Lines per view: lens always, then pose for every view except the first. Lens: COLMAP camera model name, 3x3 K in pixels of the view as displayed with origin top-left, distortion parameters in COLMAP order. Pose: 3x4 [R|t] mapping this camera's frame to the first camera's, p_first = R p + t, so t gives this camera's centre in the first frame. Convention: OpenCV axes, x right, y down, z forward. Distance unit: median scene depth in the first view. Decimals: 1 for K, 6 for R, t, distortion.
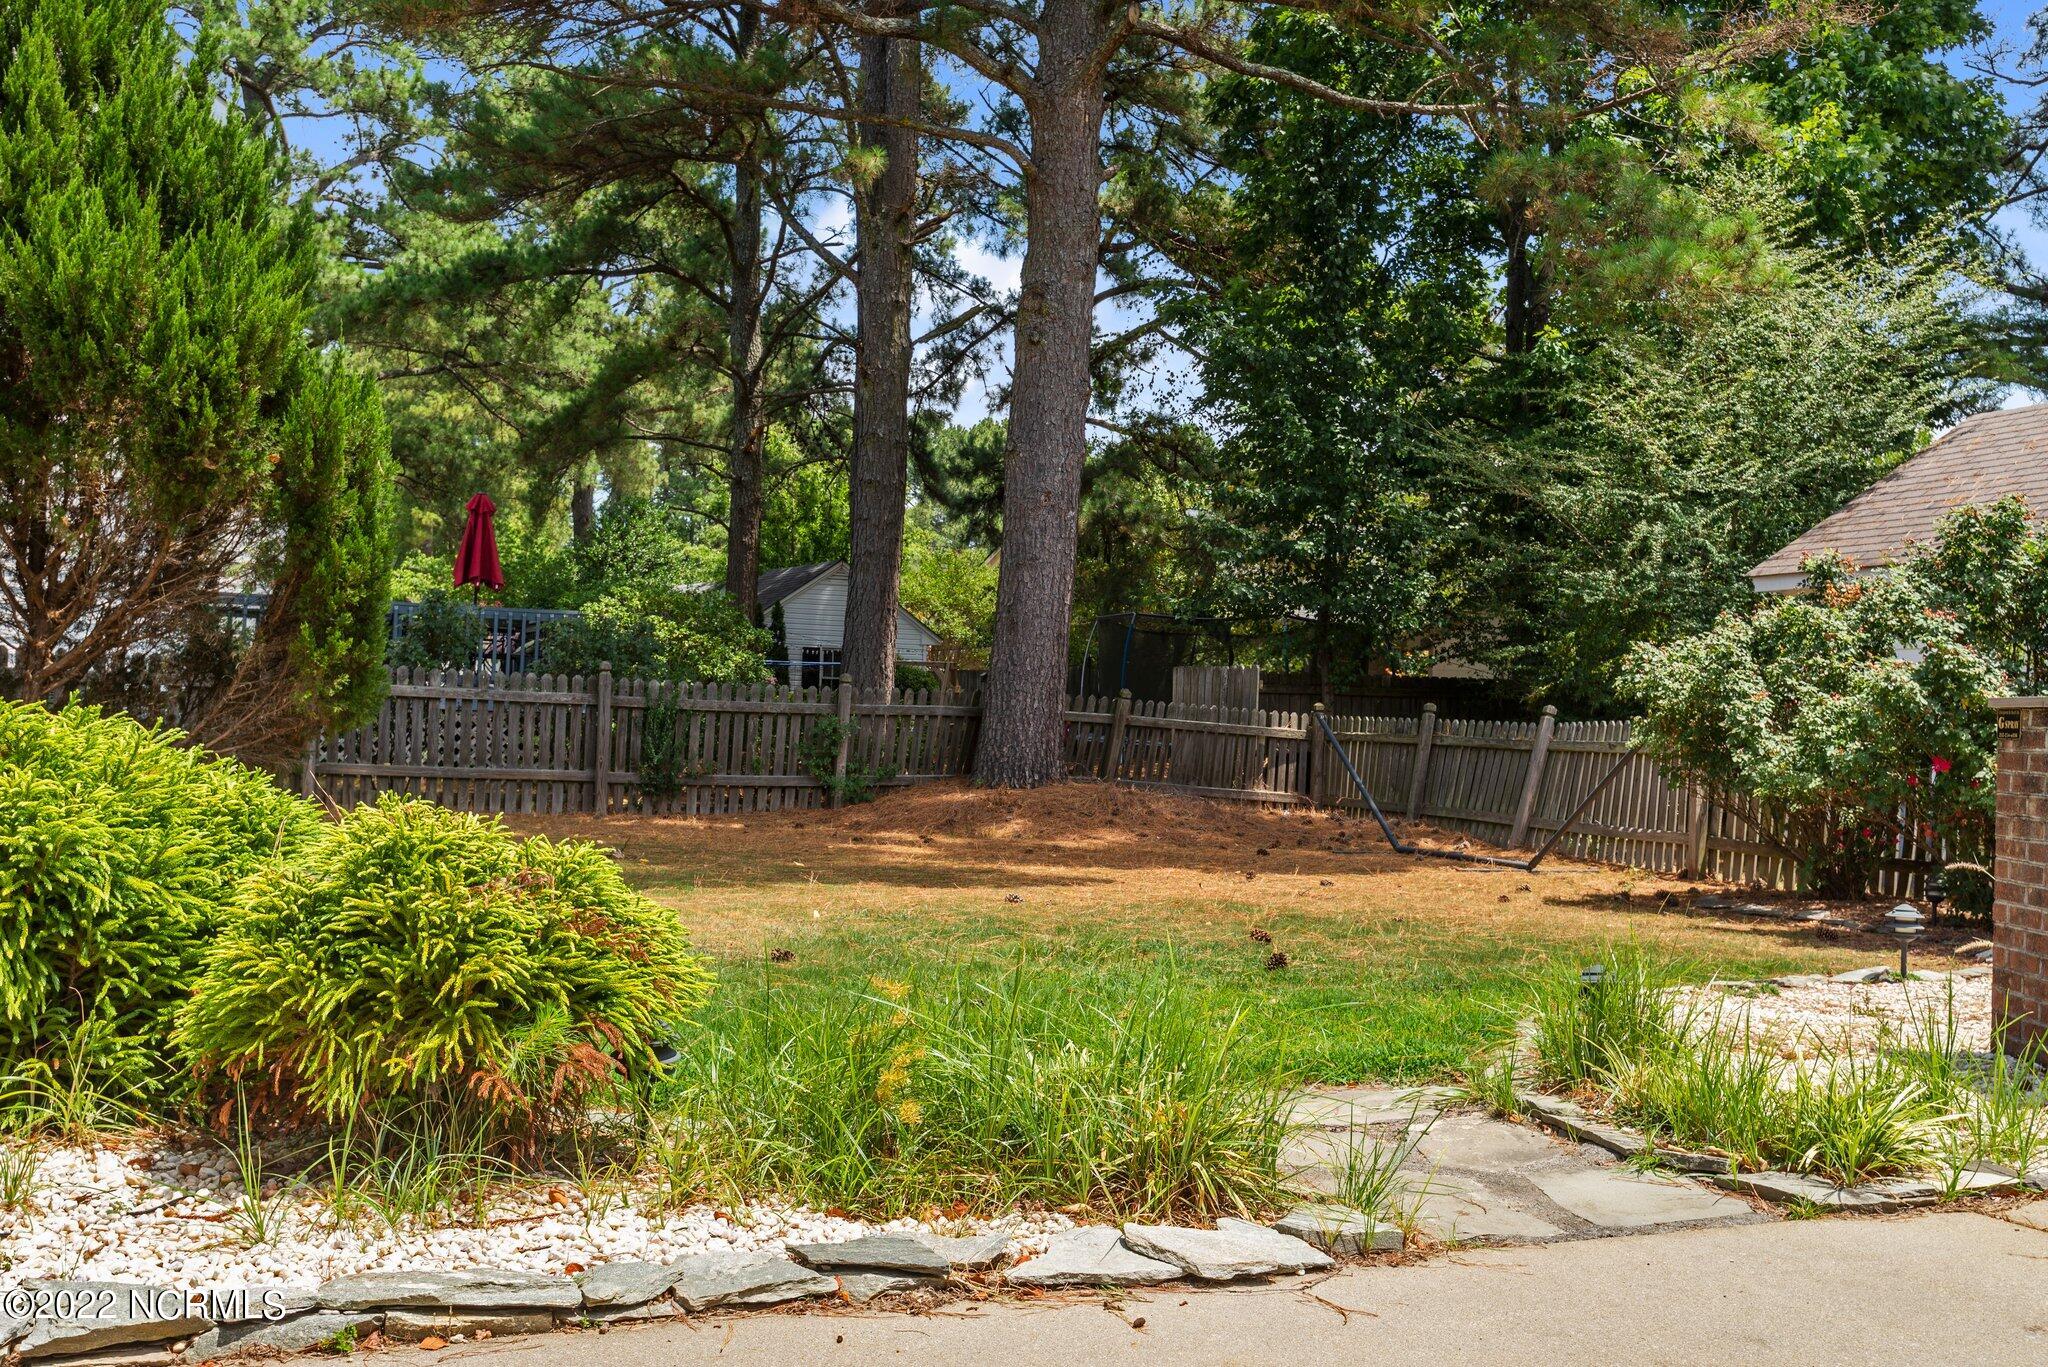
lens RADIAL K [[1937.0, 0, 1023.4], [0, 1937.0, 683.3], [0, 0, 1]] dist [0.001494, 0.000000]
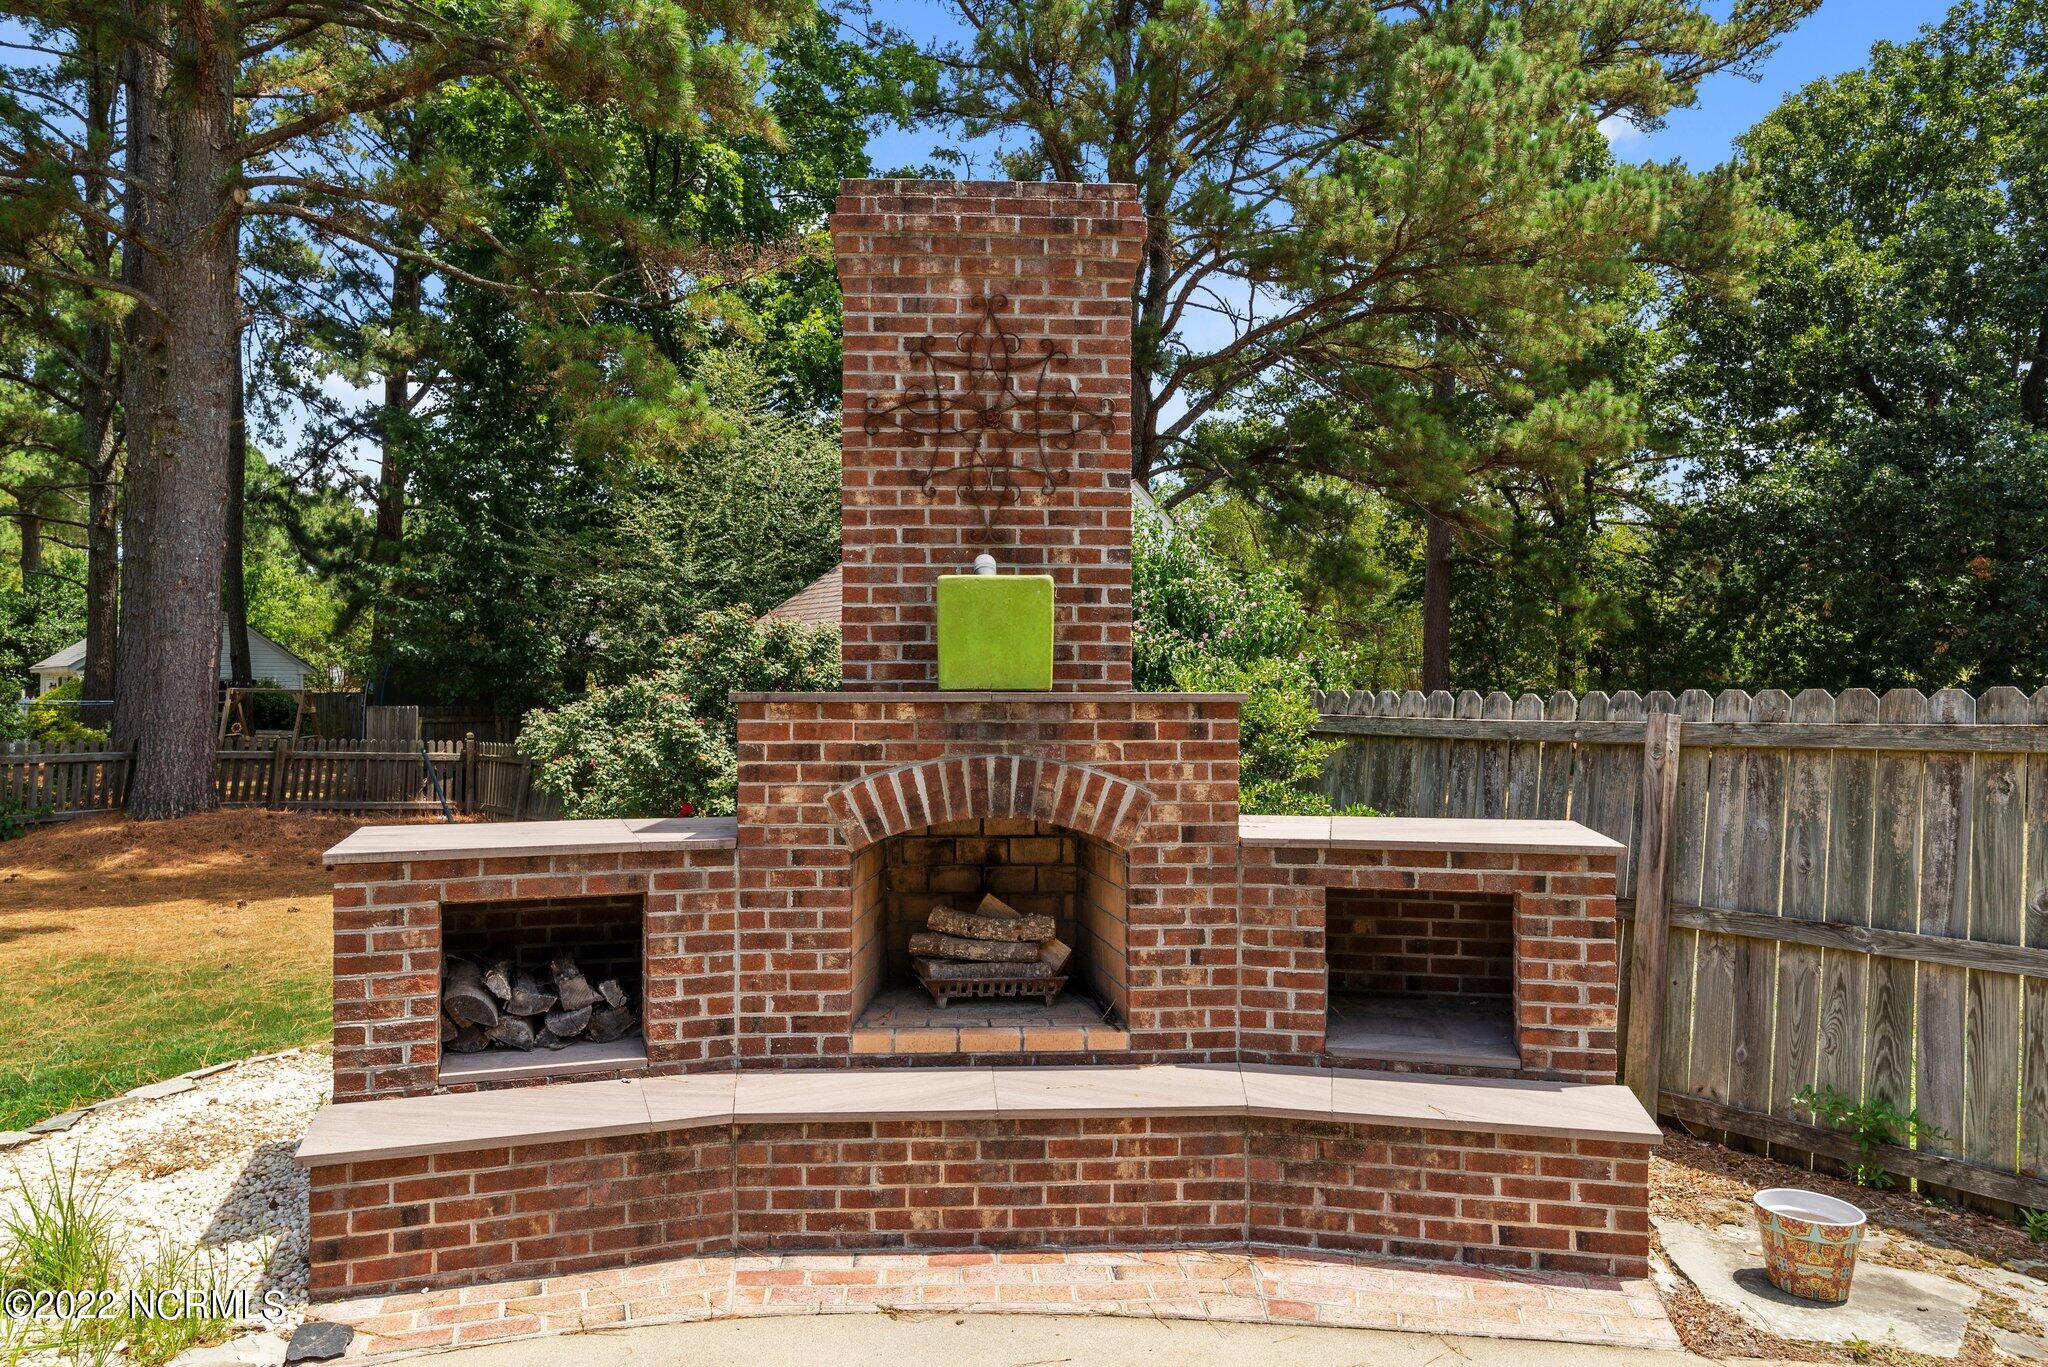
lens RADIAL K [[1277.4, 0, 1024.2], [0, 1277.4, 686.3], [0, 0, 1]] dist [-0.033848, 0.005861]
pose [[0.924311, -0.023776, 0.380898, 0.080635], [0.021719, 0.999717, 0.009699, -0.010246], [-0.381021, -0.000692, 0.924566, 0.023700]]
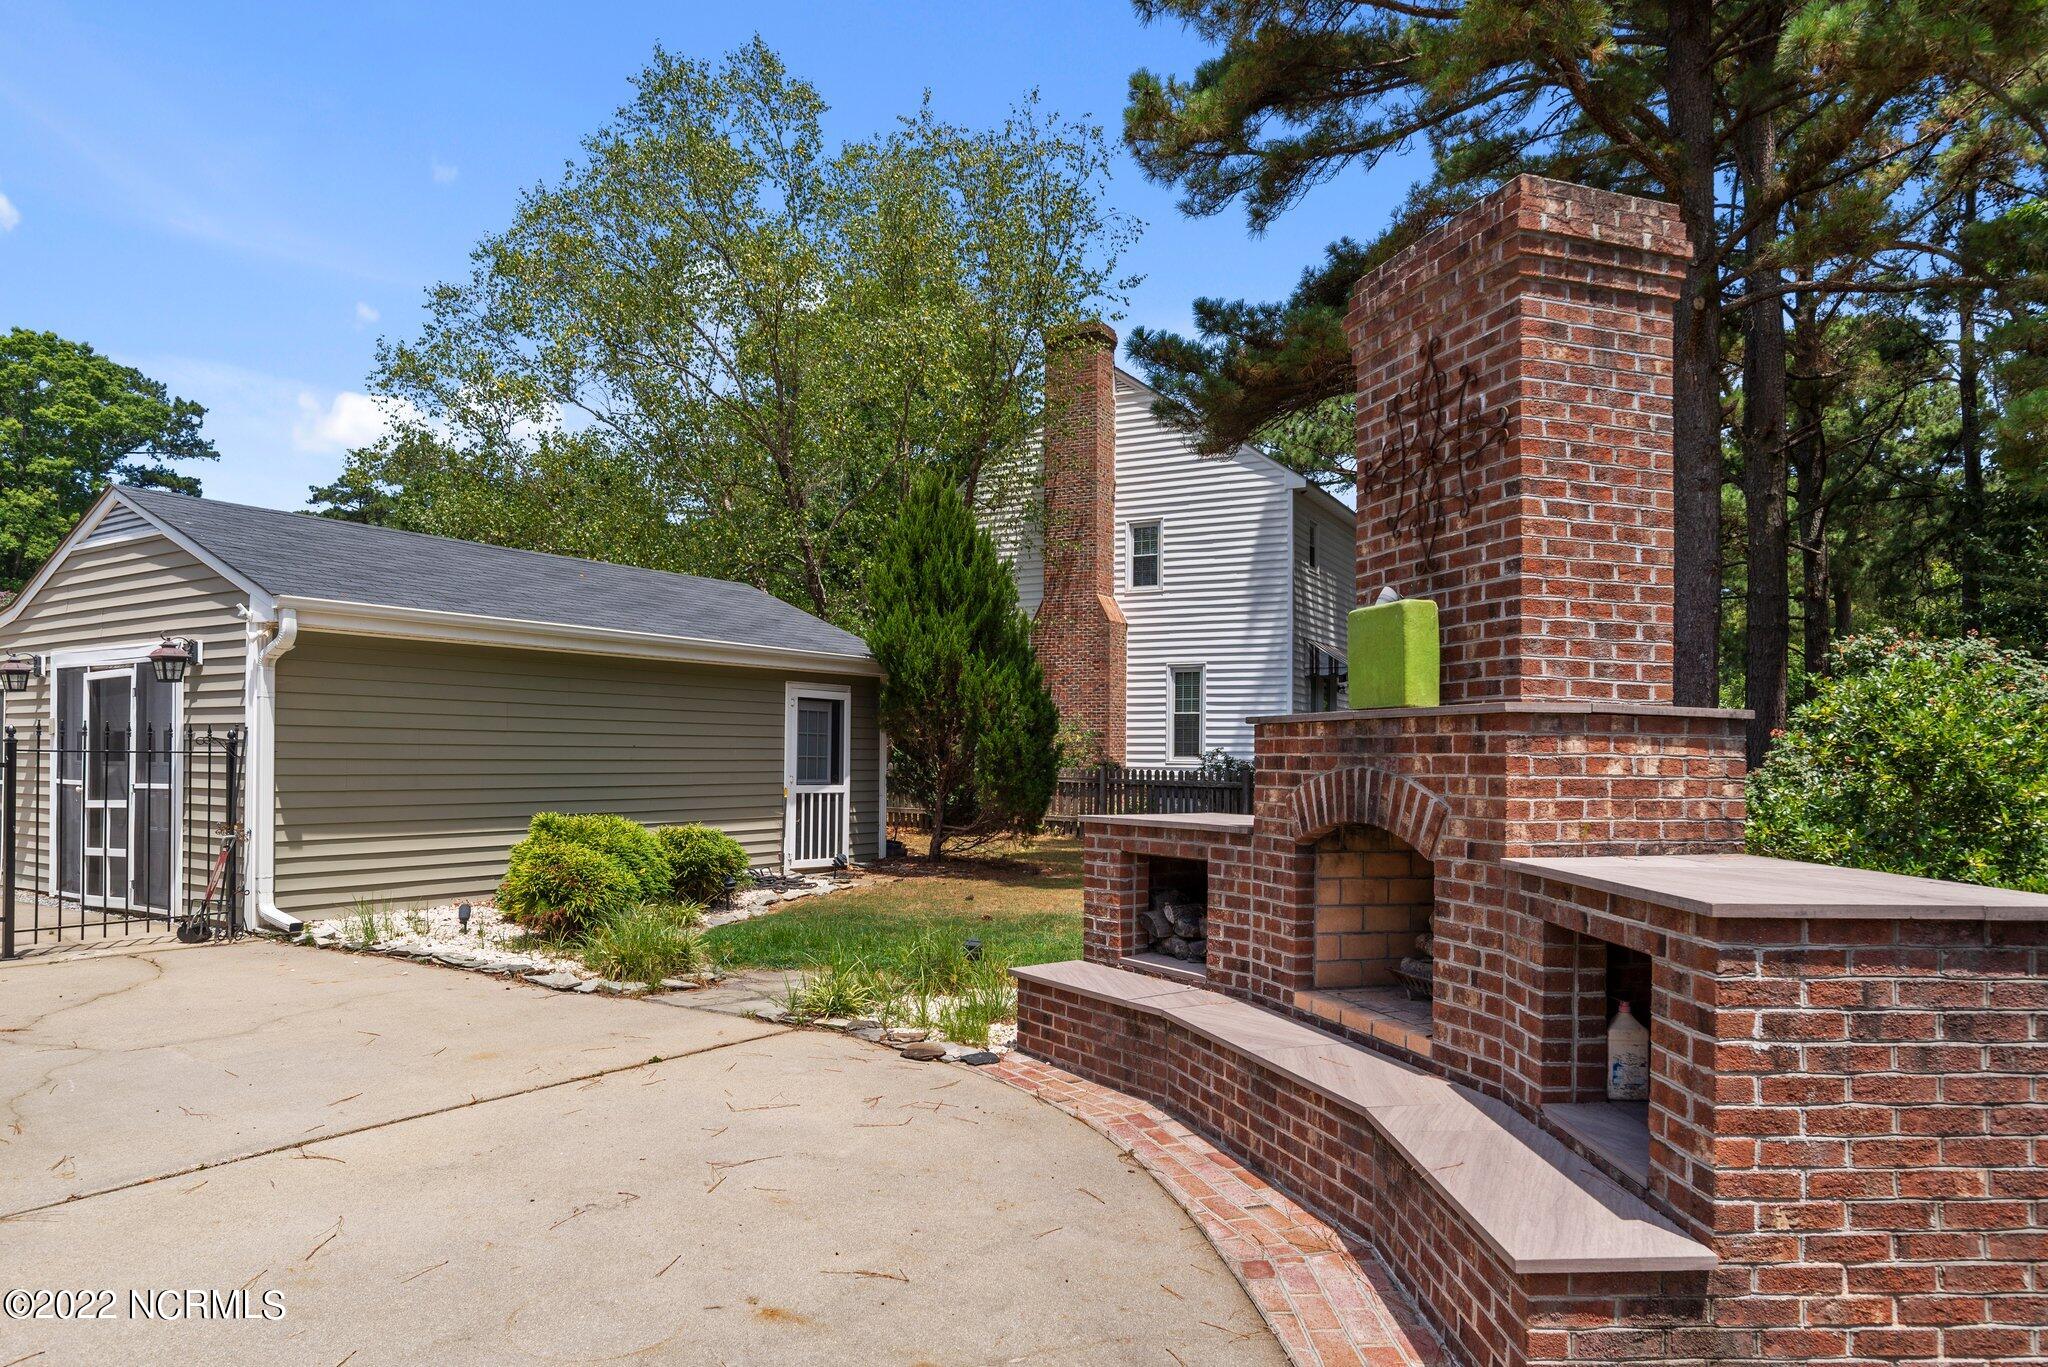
lens RADIAL K [[1277.4, 0, 1044.6], [0, 1277.4, 746.0], [0, 0, 1]] dist [-0.033848, 0.005861]
pose [[0.592927, -0.032041, -0.804619, 0.543172], [0.019143, 0.999487, -0.025695, 0.018666], [0.805029, -0.000167, 0.593236, 0.042513]]
